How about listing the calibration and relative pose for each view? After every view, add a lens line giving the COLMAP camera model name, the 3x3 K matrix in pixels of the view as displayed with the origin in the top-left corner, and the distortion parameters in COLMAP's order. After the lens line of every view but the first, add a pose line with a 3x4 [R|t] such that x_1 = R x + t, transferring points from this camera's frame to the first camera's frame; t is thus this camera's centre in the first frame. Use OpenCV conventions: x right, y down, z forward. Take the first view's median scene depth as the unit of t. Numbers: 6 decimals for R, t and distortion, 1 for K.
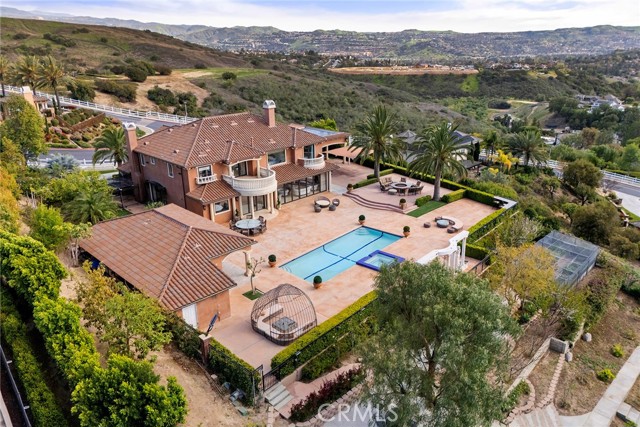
lens RADIAL K [[463.3, 0, 320.0], [0, 463.3, 213.5], [0, 0, 1]] dist [0.049576, -0.056330]
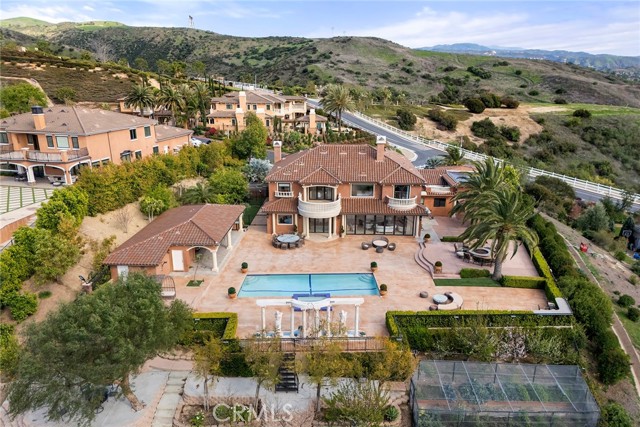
lens RADIAL K [[463.3, 0, 320.0], [0, 463.3, 213.5], [0, 0, 1]] dist [0.049576, -0.056330]
pose [[0.681712, 0.222550, -0.696951, 0.551430], [-0.264773, 0.963088, 0.048548, -0.091384], [0.682029, 0.151438, 0.715474, 0.193978]]
